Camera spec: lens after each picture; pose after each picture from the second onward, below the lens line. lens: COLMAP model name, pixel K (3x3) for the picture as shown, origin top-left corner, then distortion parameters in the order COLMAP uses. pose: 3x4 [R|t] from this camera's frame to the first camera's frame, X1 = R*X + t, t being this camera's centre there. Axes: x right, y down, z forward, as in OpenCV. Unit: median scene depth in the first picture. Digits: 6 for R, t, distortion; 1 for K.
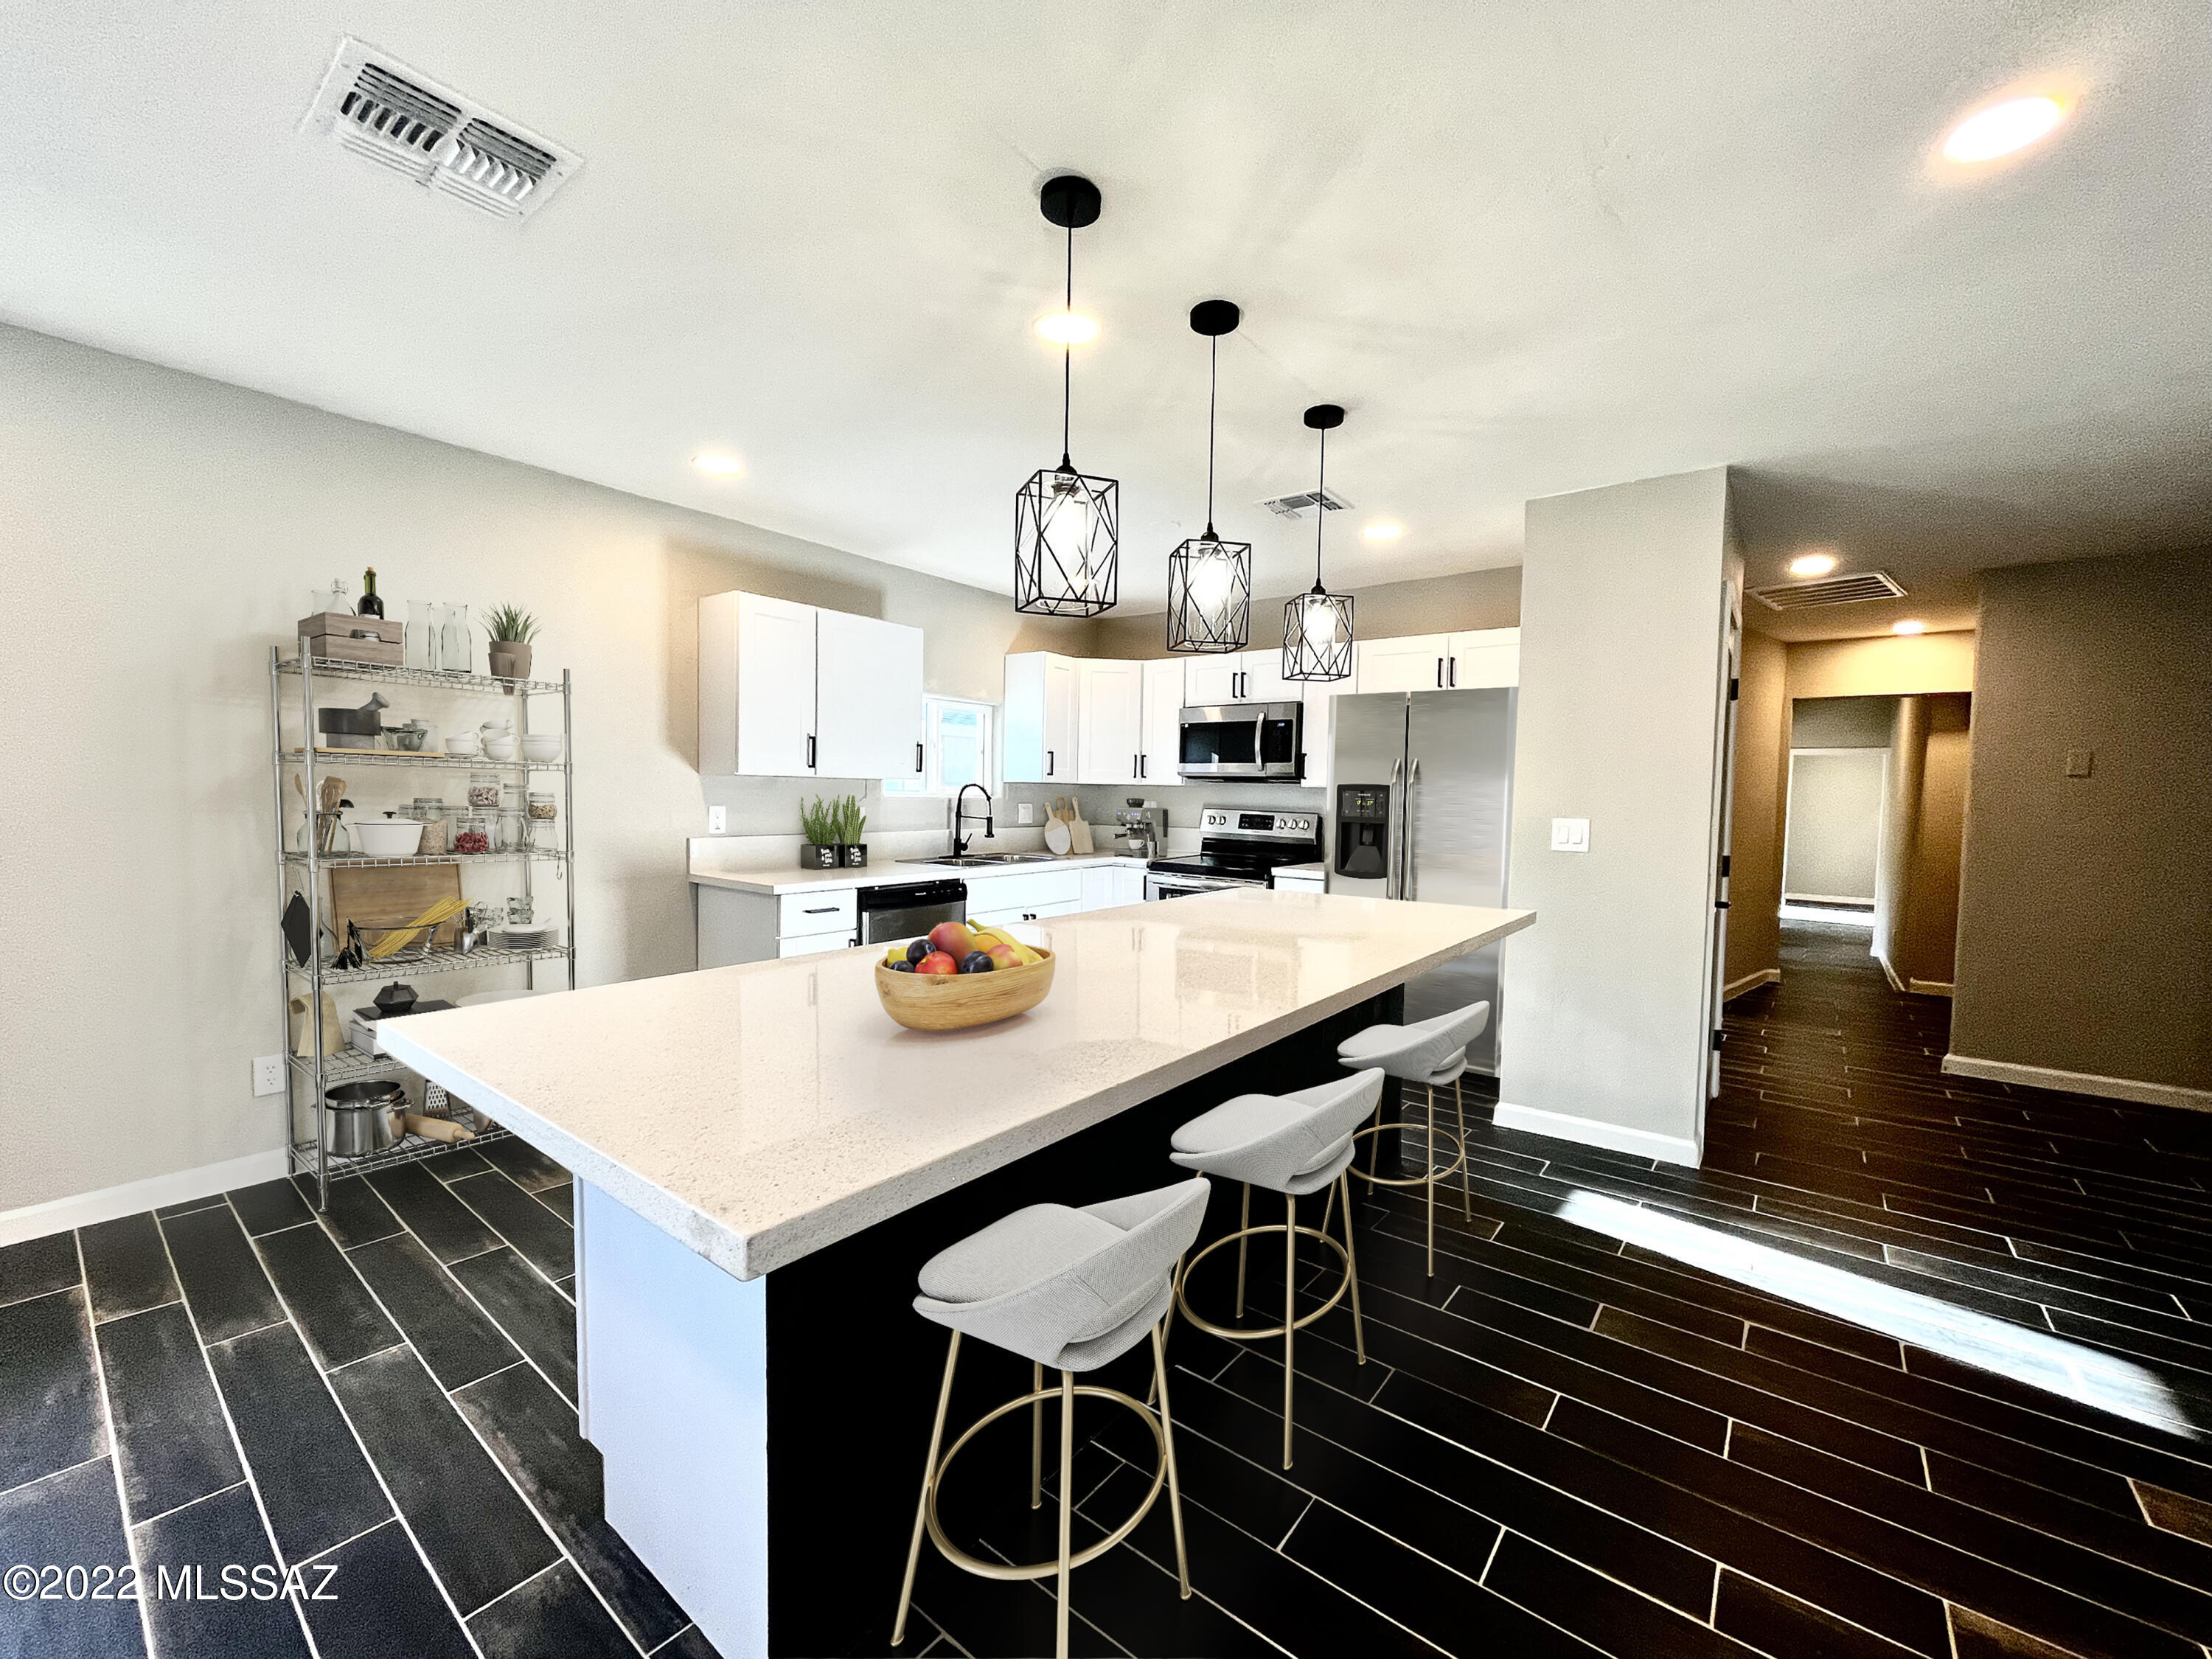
lens RADIAL K [[894.4, 0, 1095.6], [0, 894.4, 837.3], [0, 0, 1]] dist [-0.003982, 0.000356]
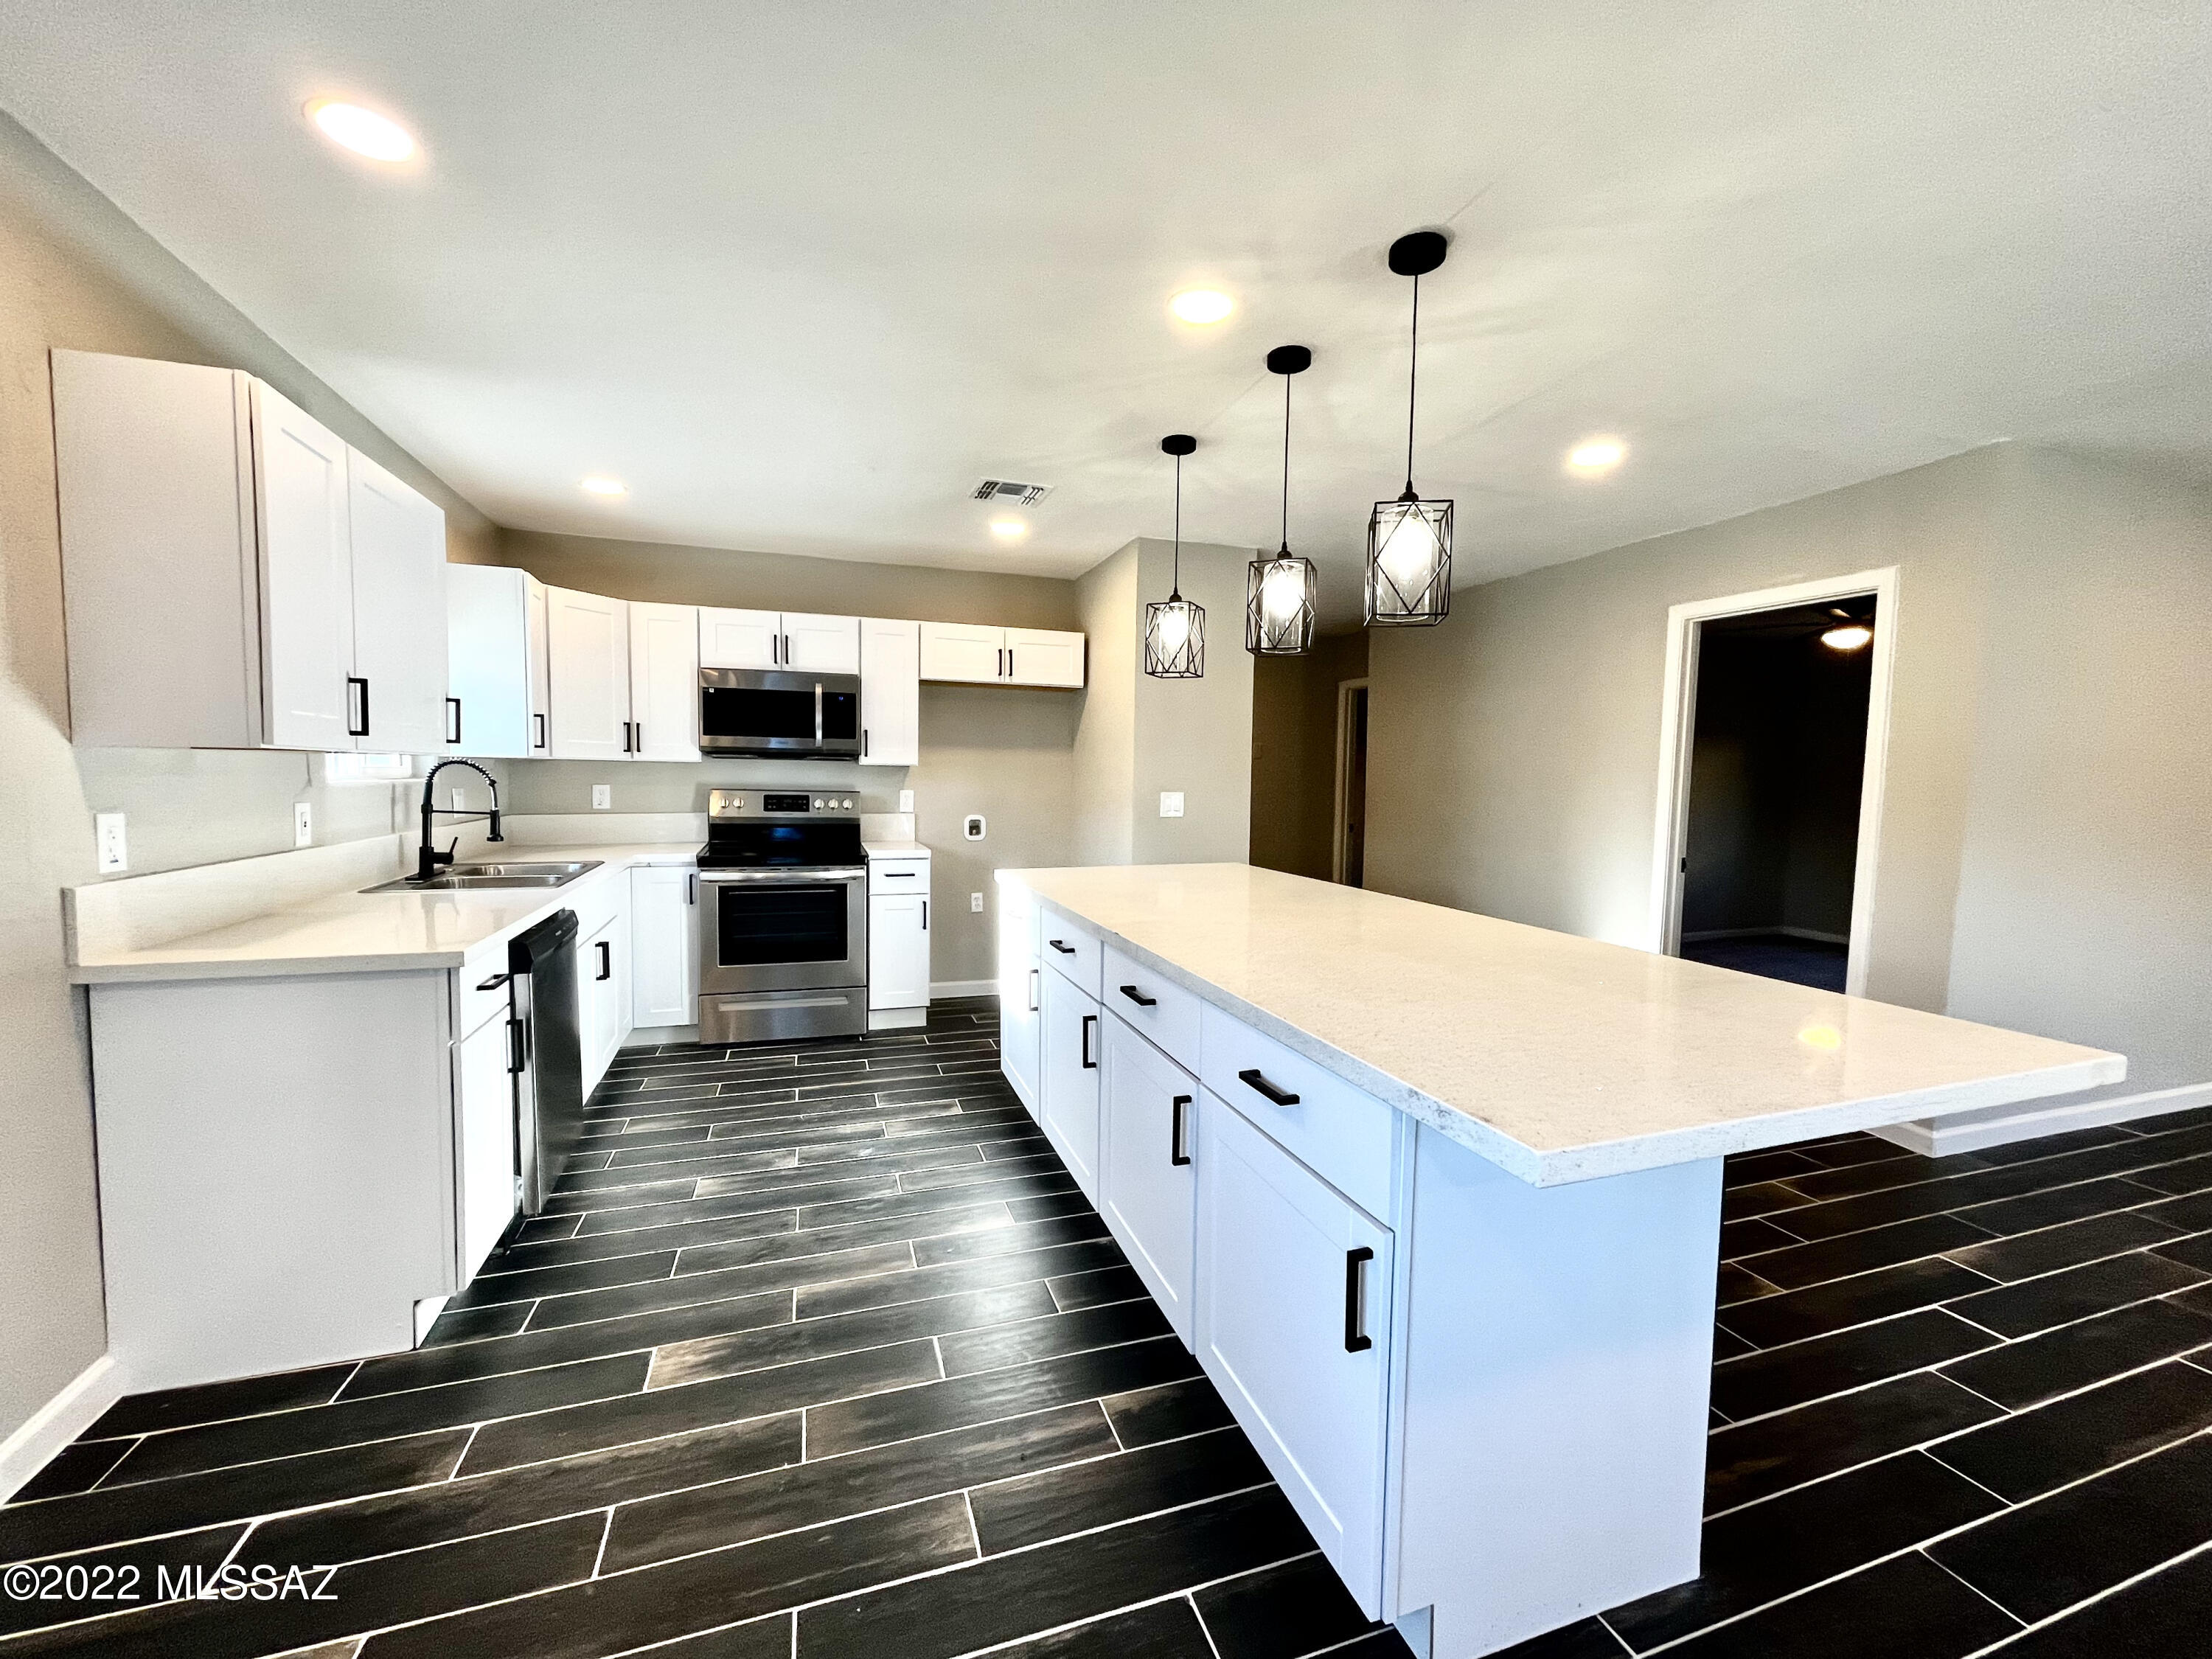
lens RADIAL K [[894.4, 0, 1098.8], [0, 894.4, 833.0], [0, 0, 1]] dist [-0.003982, 0.000356]
pose [[0.544910, -0.065265, 0.835951, -0.461901], [0.038747, 0.997861, 0.052649, -0.025309], [-0.837599, 0.003702, 0.546273, 0.275114]]
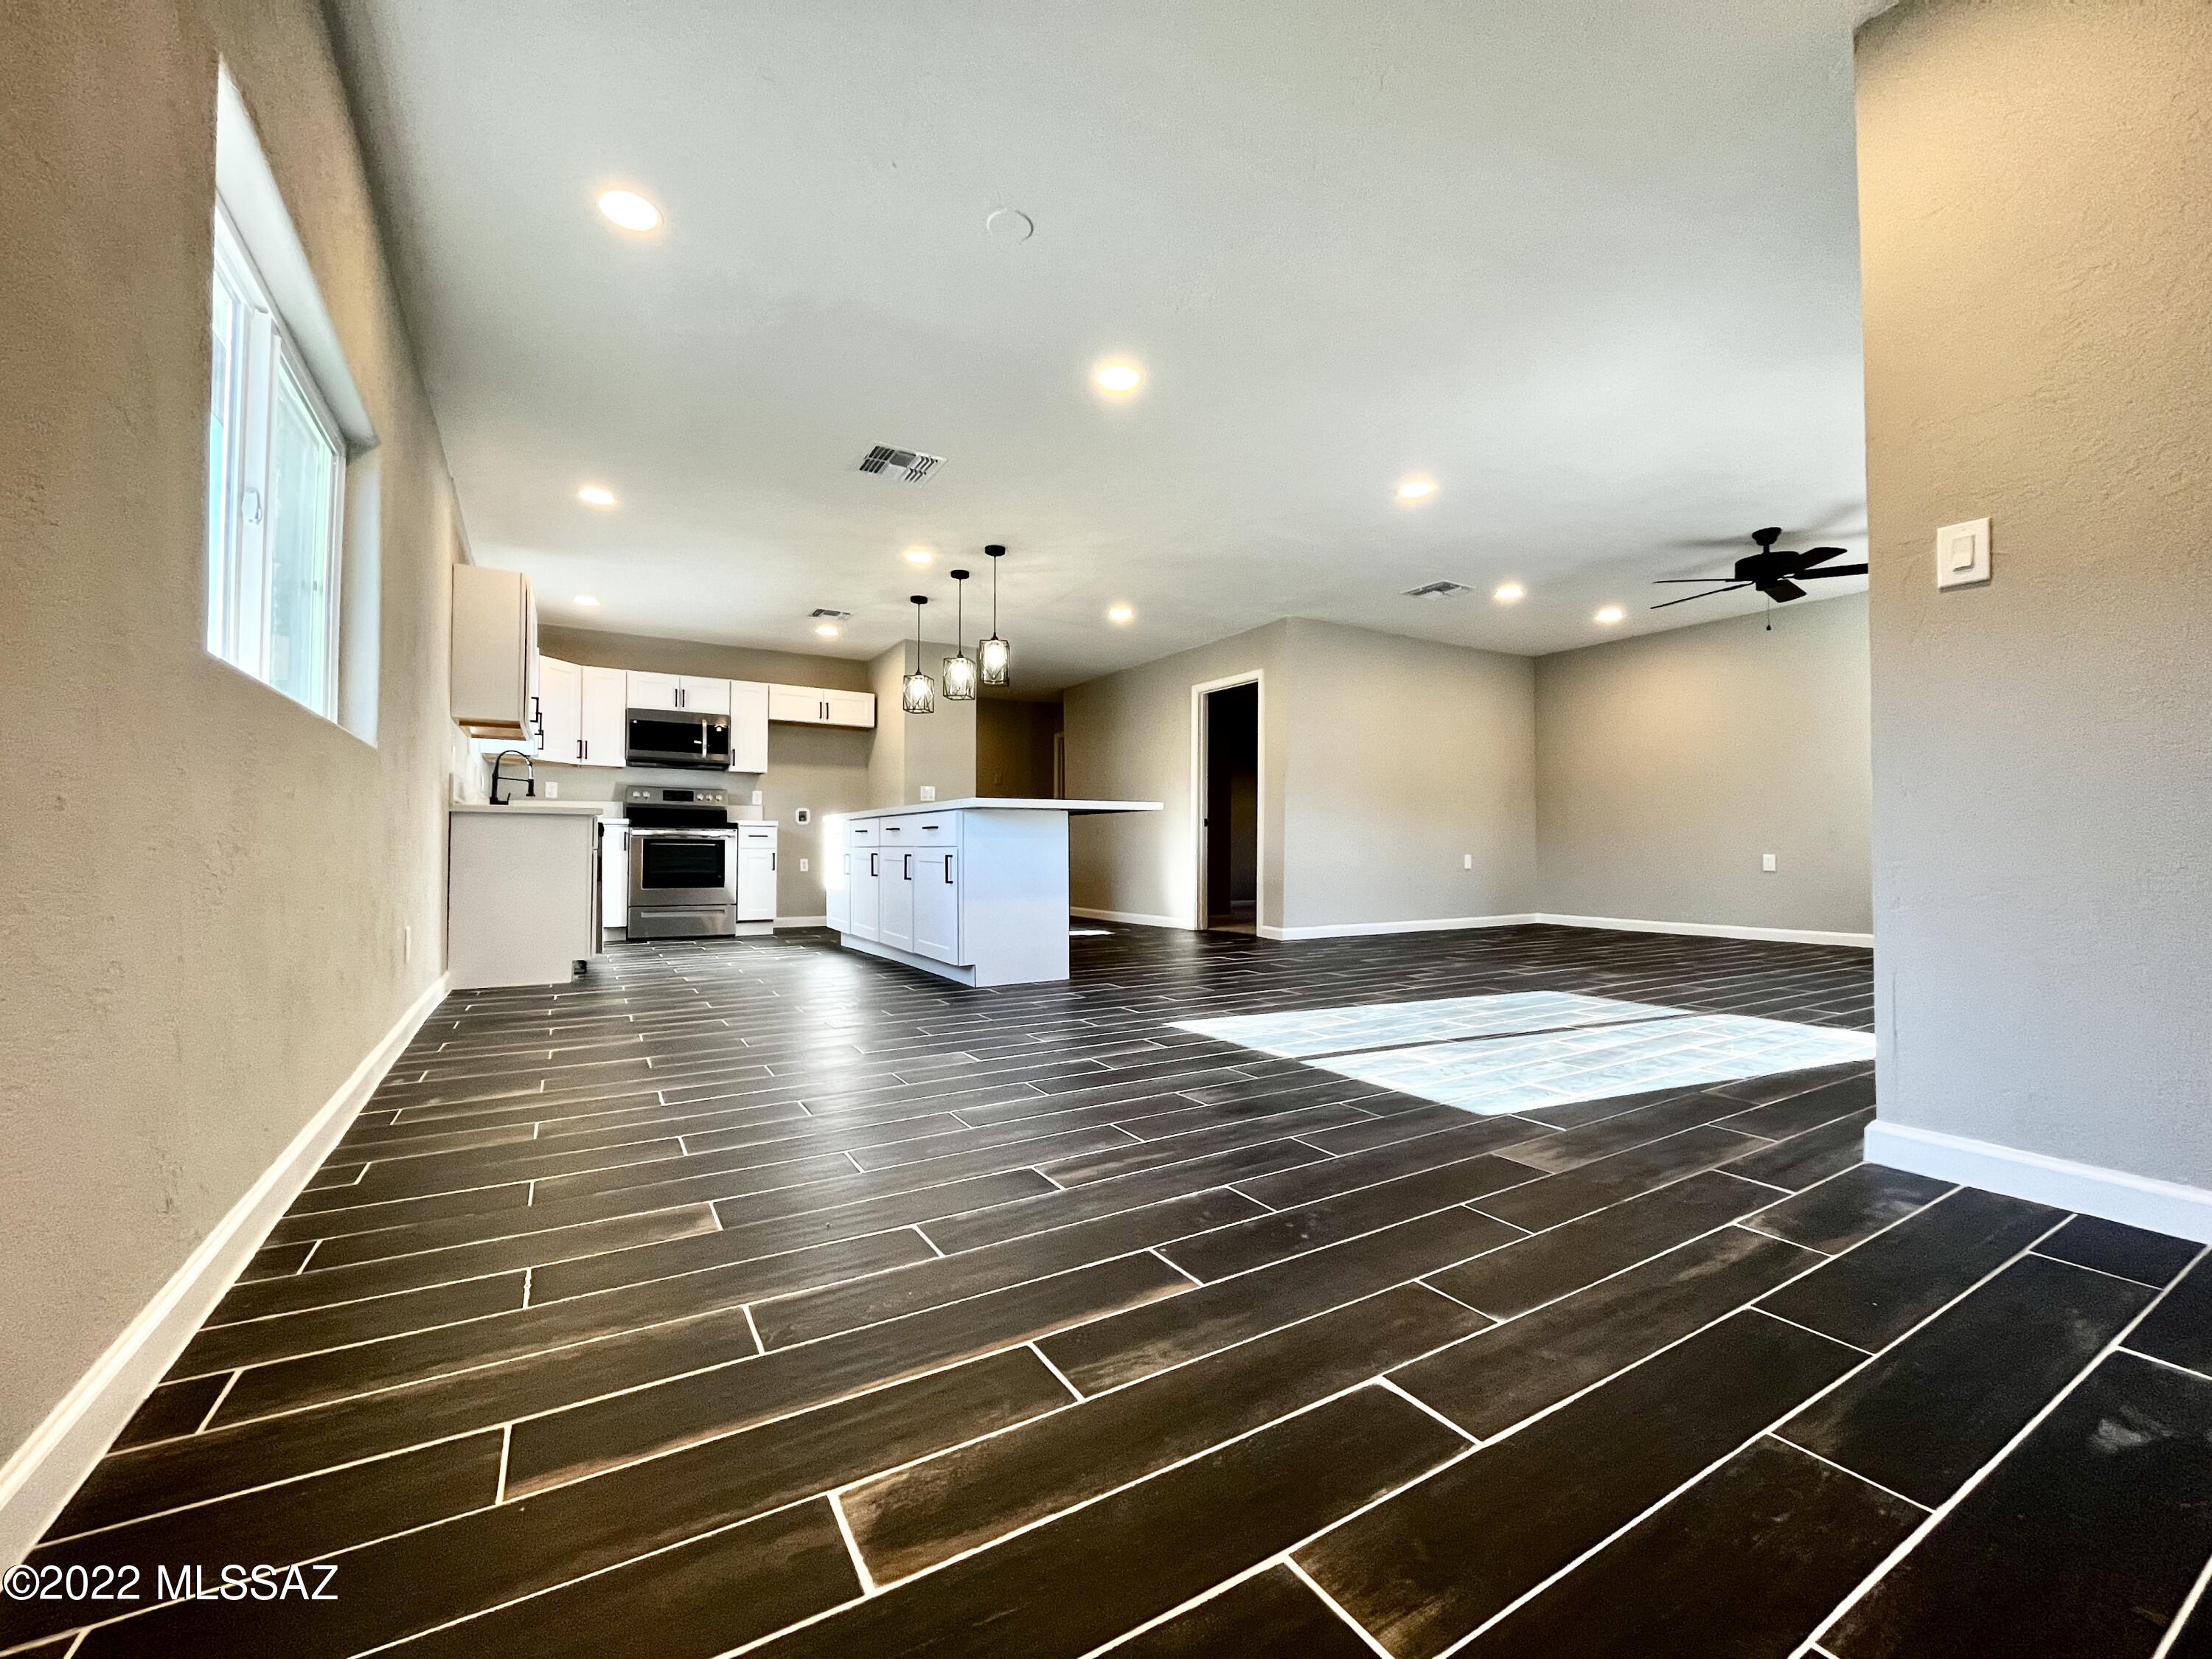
lens RADIAL K [[894.4, 0, 1096.0], [0, 894.4, 837.1], [0, 0, 1]] dist [-0.003982, 0.000356]
pose [[0.352028, -0.002720, 0.935986, -1.032466], [0.053258, 0.998434, -0.017129, 0.121560], [-0.934473, 0.055879, 0.351621, -0.121903]]
